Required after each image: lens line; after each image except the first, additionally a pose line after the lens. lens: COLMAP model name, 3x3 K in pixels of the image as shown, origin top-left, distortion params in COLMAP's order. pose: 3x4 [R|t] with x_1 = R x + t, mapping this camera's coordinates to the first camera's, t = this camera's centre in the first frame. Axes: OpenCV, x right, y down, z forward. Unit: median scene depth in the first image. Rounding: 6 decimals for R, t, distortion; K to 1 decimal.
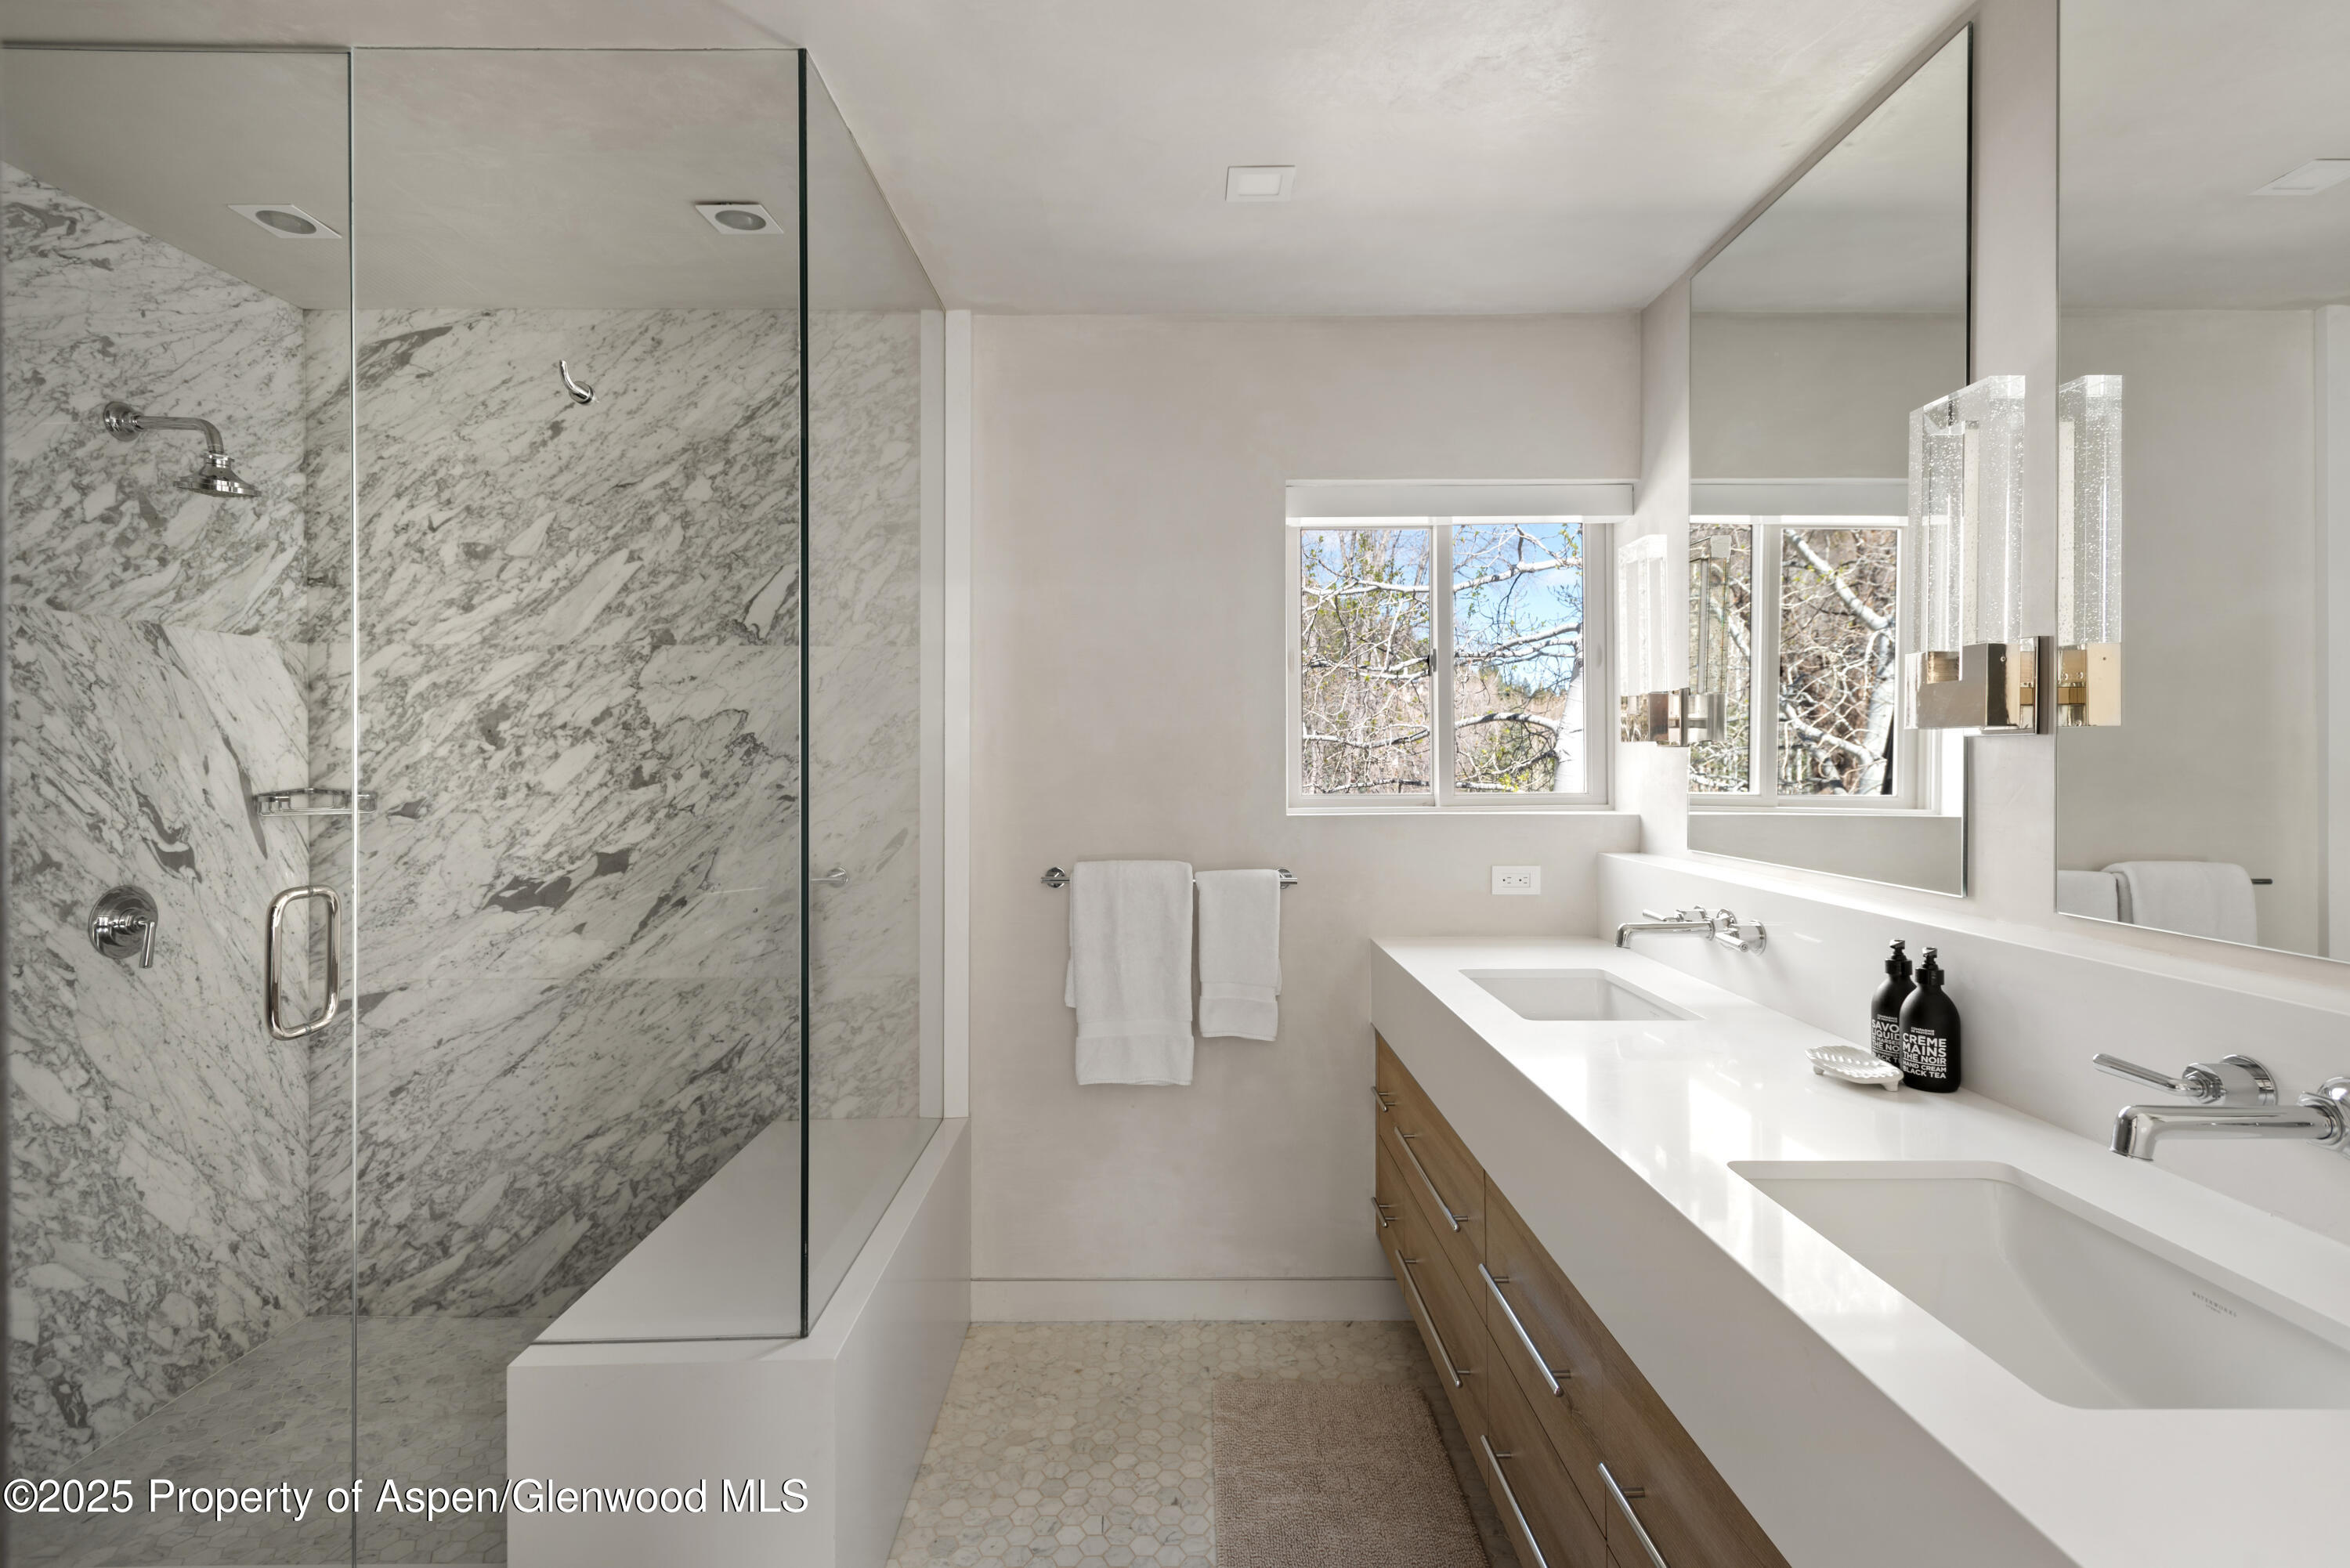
lens RADIAL K [[1130.3, 0, 1173.5], [0, 1130.3, 731.1], [0, 0, 1]] dist [0.011170, -0.001400]
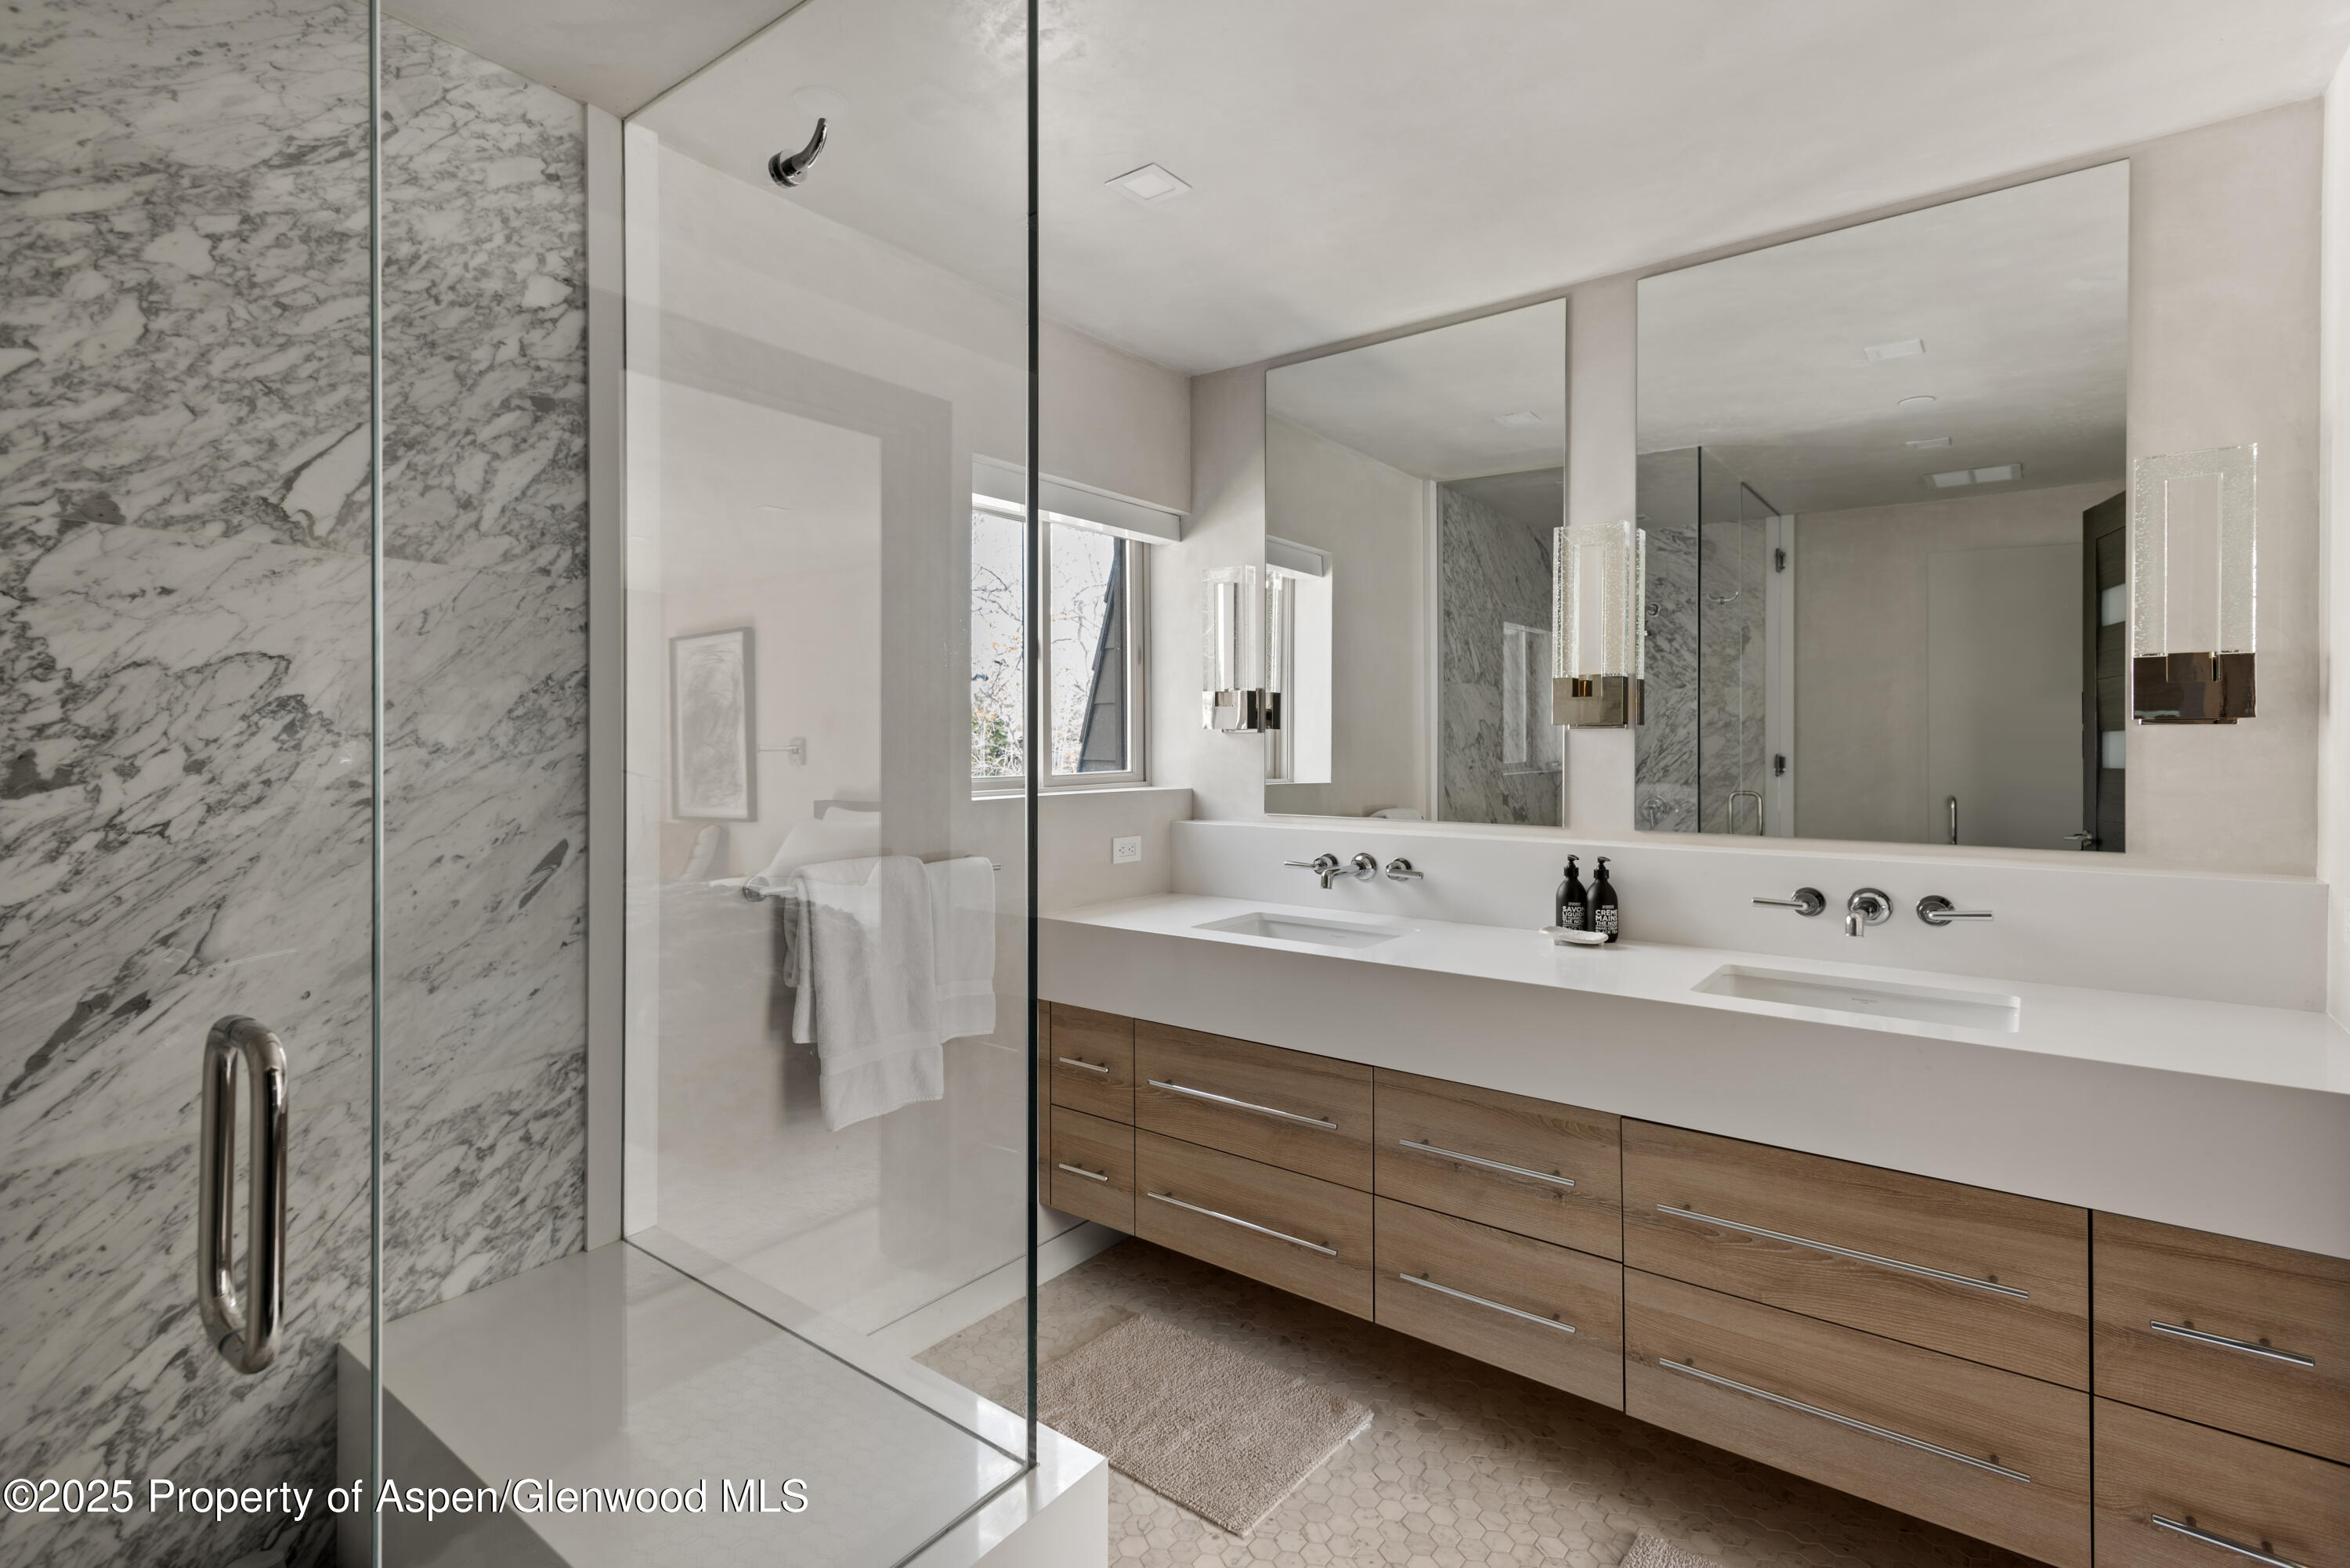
lens RADIAL K [[1130.3, 0, 1173.5], [0, 1130.3, 731.1], [0, 0, 1]] dist [0.011170, -0.001400]
pose [[0.626035, 0.009915, 0.779732, -0.547630], [-0.009459, 0.999942, -0.005120, 0.019132], [-0.779738, -0.004170, 0.626092, 0.275098]]
